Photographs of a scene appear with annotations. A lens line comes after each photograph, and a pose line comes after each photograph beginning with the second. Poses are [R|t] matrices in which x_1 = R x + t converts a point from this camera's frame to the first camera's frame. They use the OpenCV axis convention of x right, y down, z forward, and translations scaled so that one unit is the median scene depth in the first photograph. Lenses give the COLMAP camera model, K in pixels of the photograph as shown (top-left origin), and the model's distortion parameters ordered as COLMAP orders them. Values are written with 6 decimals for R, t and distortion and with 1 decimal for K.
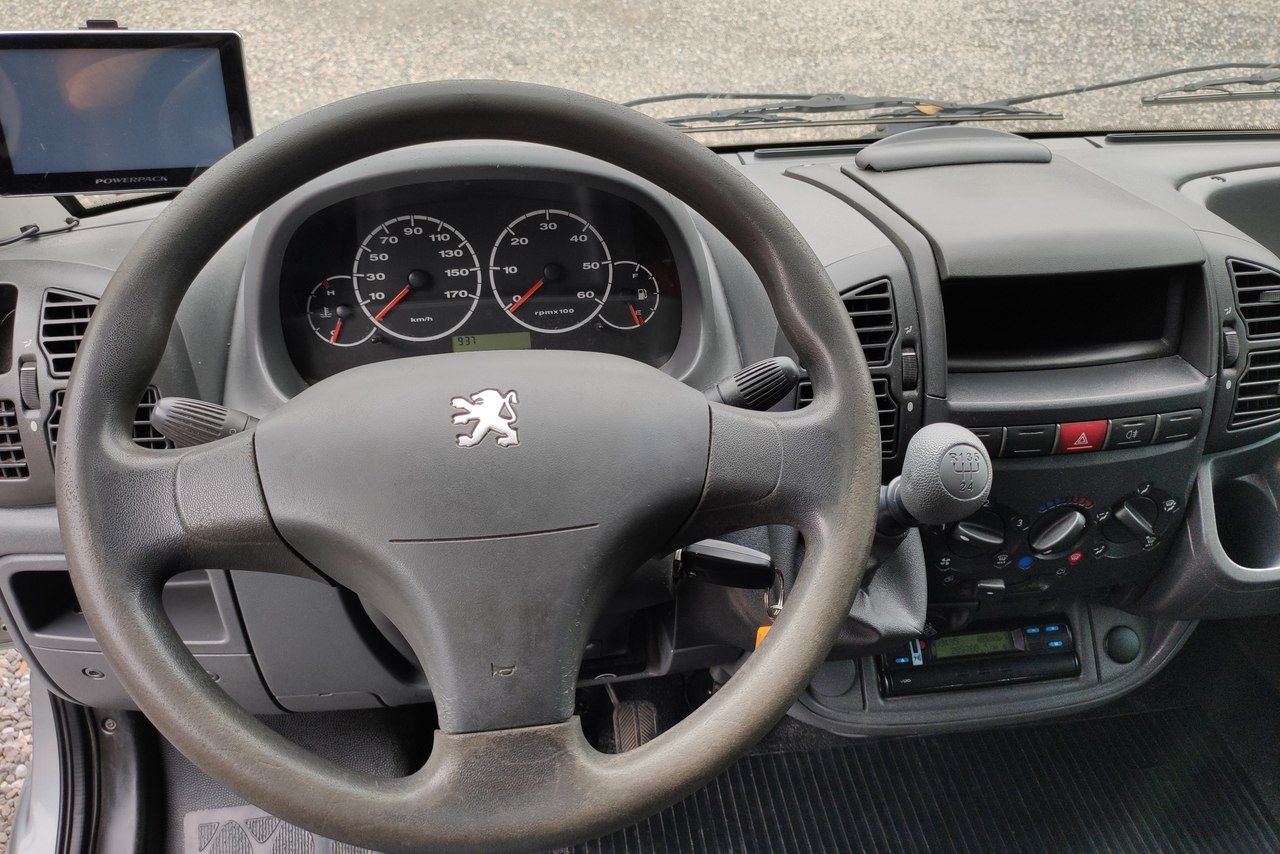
lens RADIAL K [[968.5, 0, 640.0], [0, 968.5, 427.0], [0, 0, 1]] dist [0.081384, -0.140017]
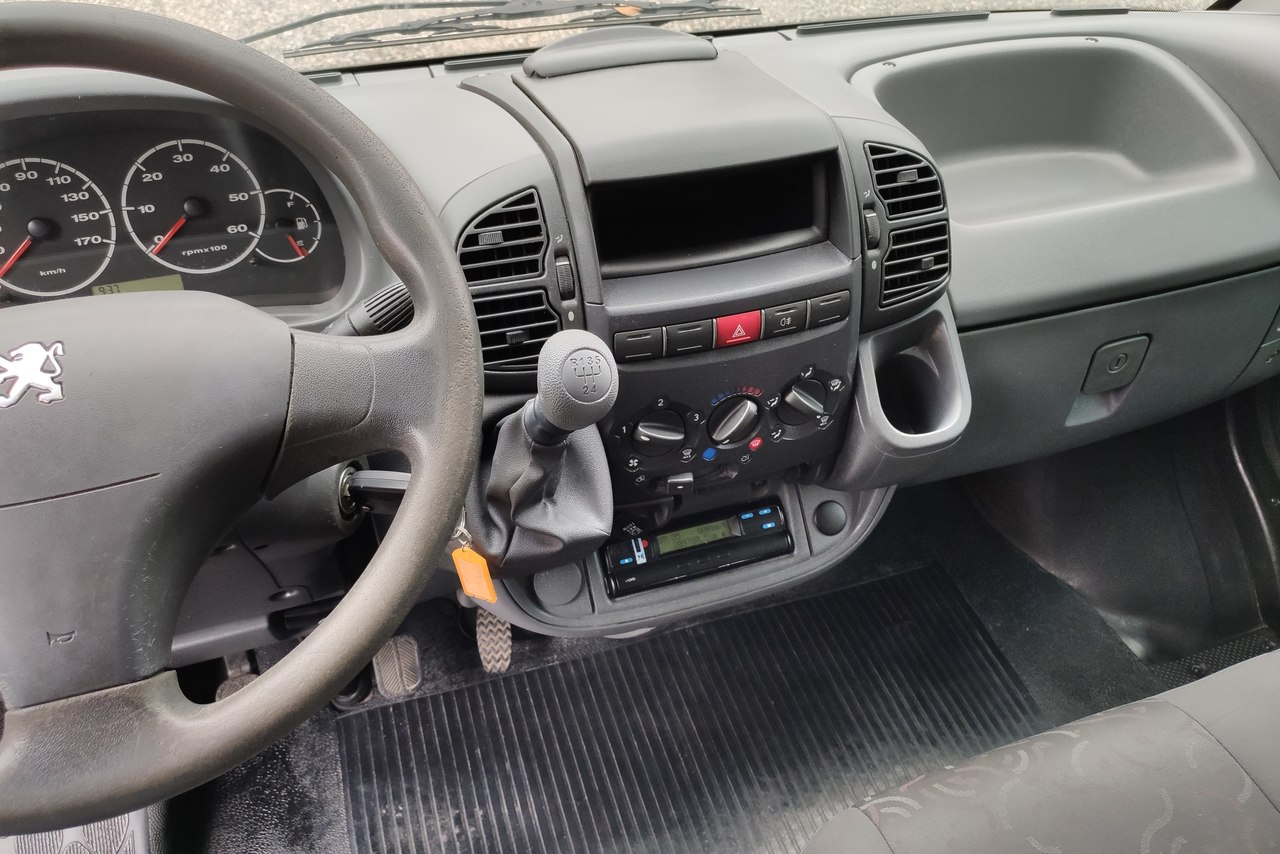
lens RADIAL K [[968.5, 0, 640.0], [0, 968.5, 427.0], [0, 0, 1]] dist [0.081384, -0.140017]
pose [[0.982535, -0.114967, 0.146314, 0.168816], [0.103133, 0.990937, 0.086070, 0.012572], [-0.154883, -0.069477, 0.985487, -0.007769]]
